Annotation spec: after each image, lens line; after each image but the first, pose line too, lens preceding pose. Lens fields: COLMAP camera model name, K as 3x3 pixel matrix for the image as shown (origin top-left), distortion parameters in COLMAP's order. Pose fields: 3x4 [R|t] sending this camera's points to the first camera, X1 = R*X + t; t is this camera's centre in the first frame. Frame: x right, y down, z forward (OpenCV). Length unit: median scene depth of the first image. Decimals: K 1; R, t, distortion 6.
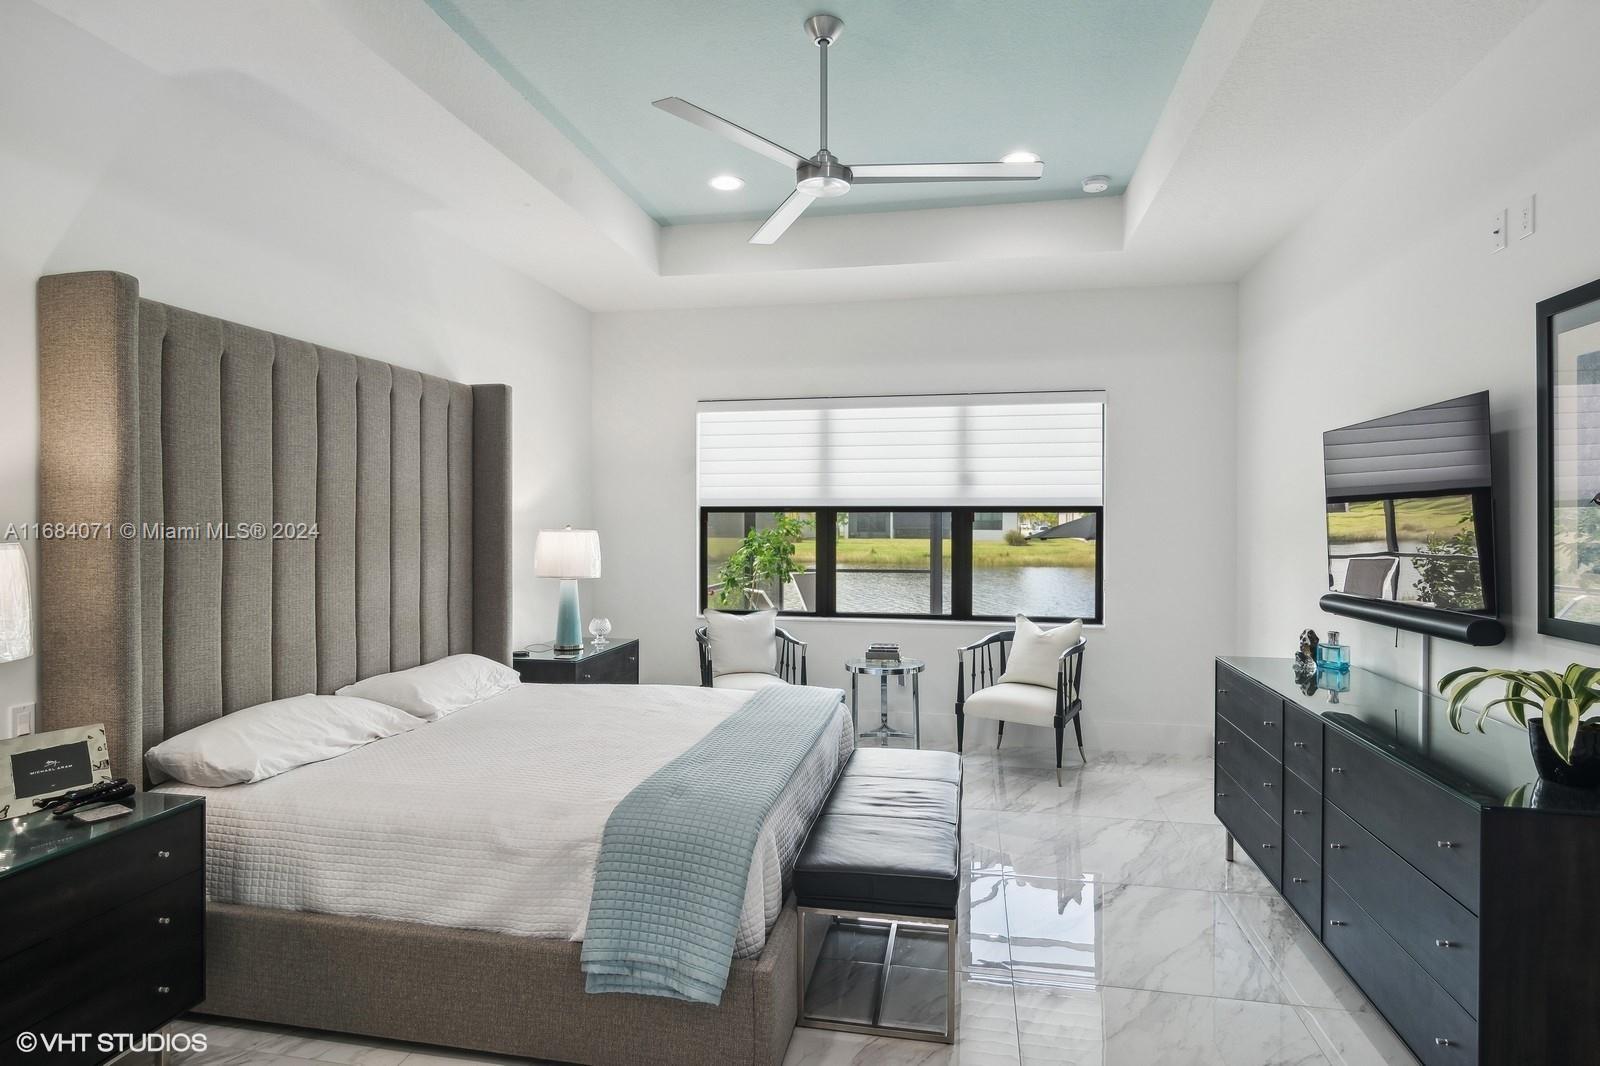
lens RADIAL K [[882.2, 0, 795.3], [0, 882.2, 525.0], [0, 0, 1]] dist [-0.000469, 0.002710]
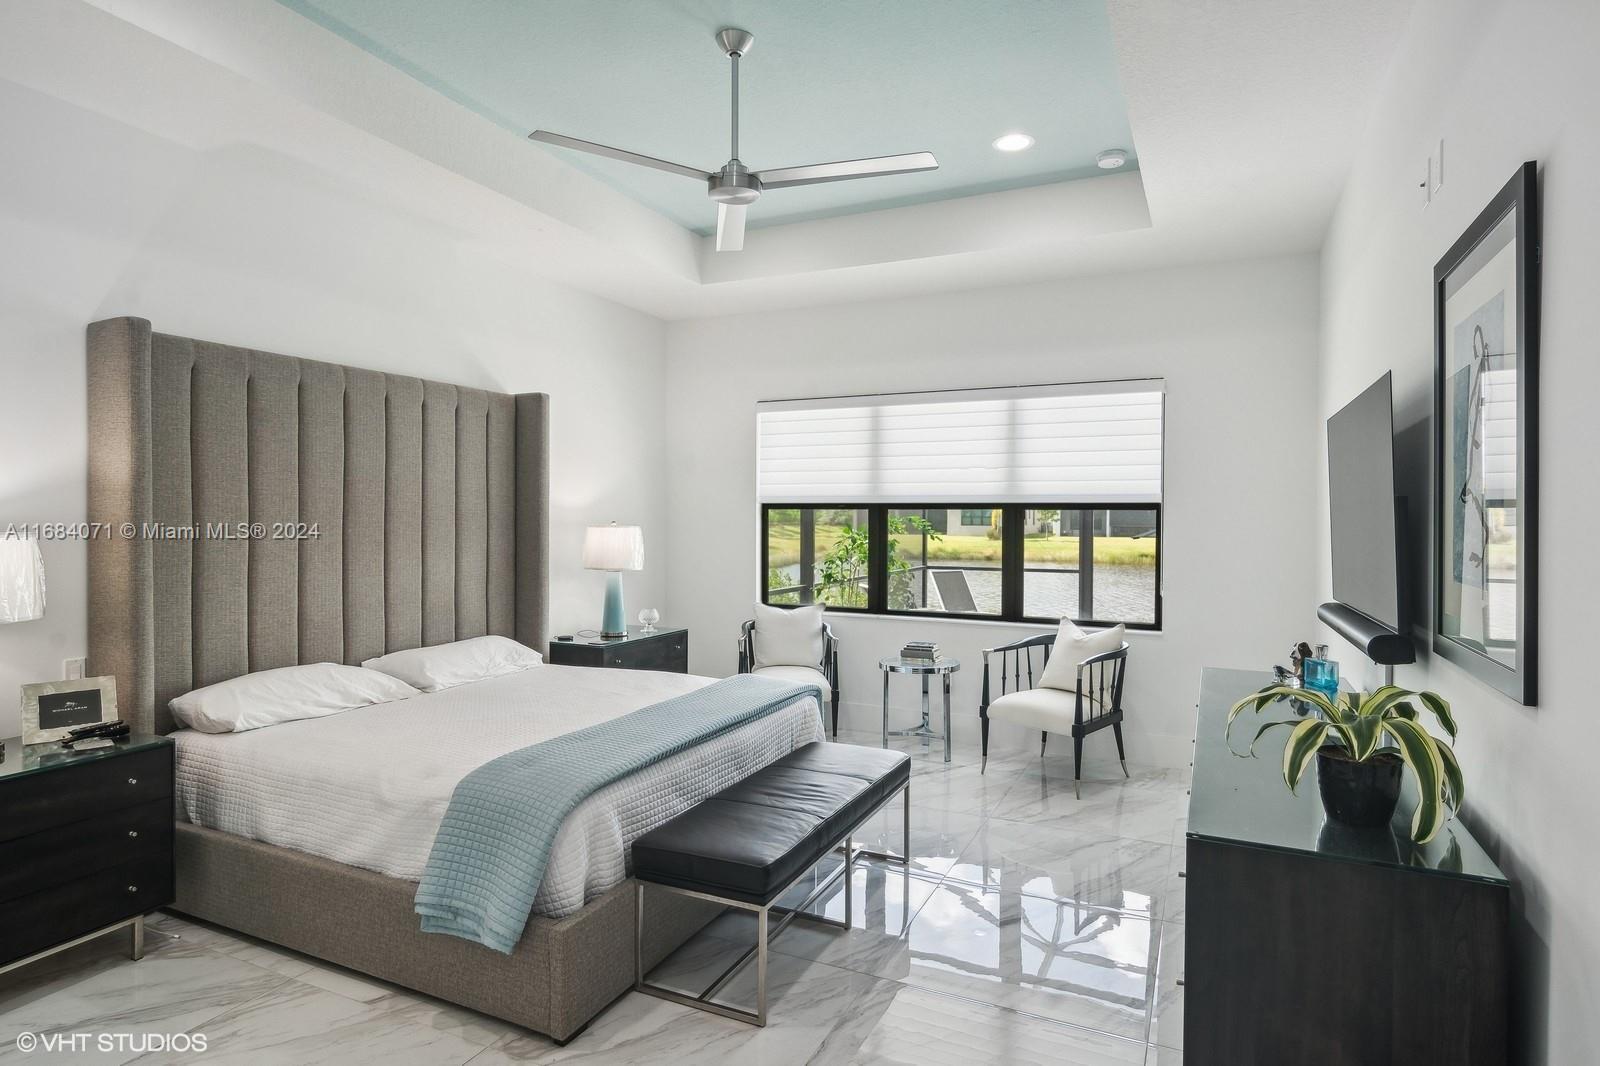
lens RADIAL K [[882.2, 0, 793.6], [0, 882.2, 526.9], [0, 0, 1]] dist [-0.000469, 0.002710]
pose [[0.969370, 0.006335, -0.245523, 0.323294], [-0.004831, 0.999966, 0.006725, -0.001164], [0.245558, -0.005333, 0.969367, 0.010077]]
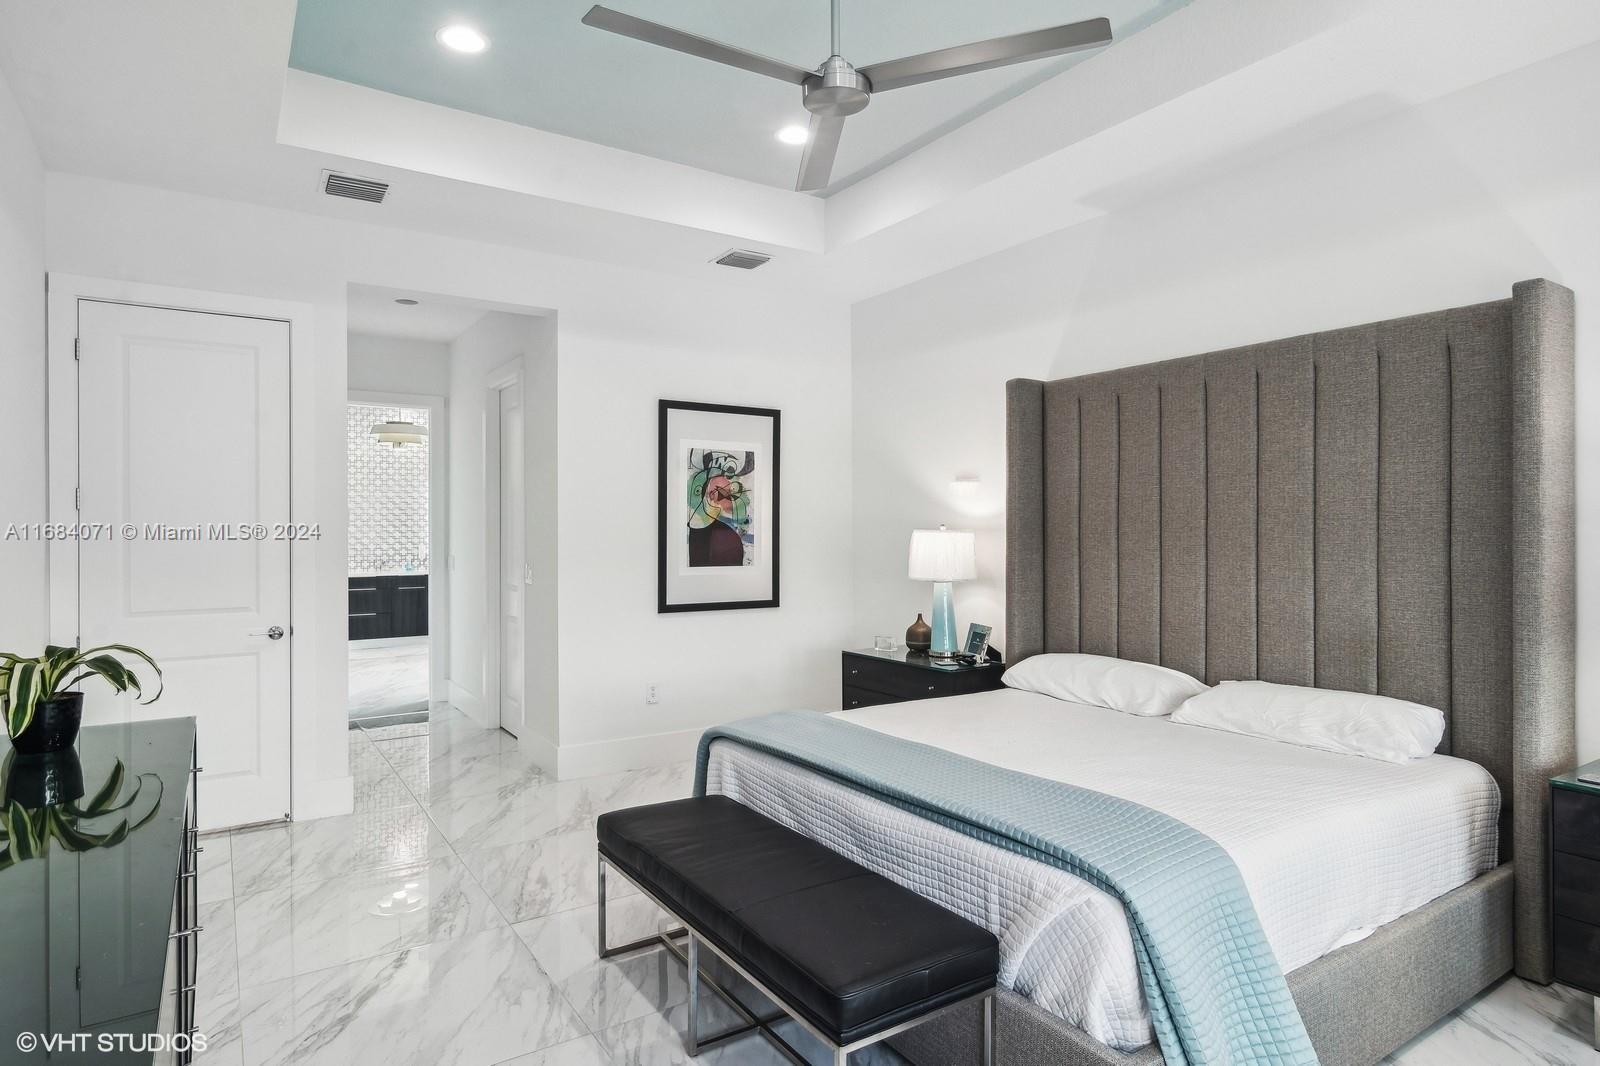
lens RADIAL K [[882.2, 0, 793.6], [0, 882.2, 530.3], [0, 0, 1]] dist [-0.000469, 0.002710]
pose [[-0.714469, 0.001623, -0.699665, 0.573051], [-0.000593, 0.999996, 0.002925, 0.009144], [0.699667, 0.002505, -0.714465, 1.413662]]
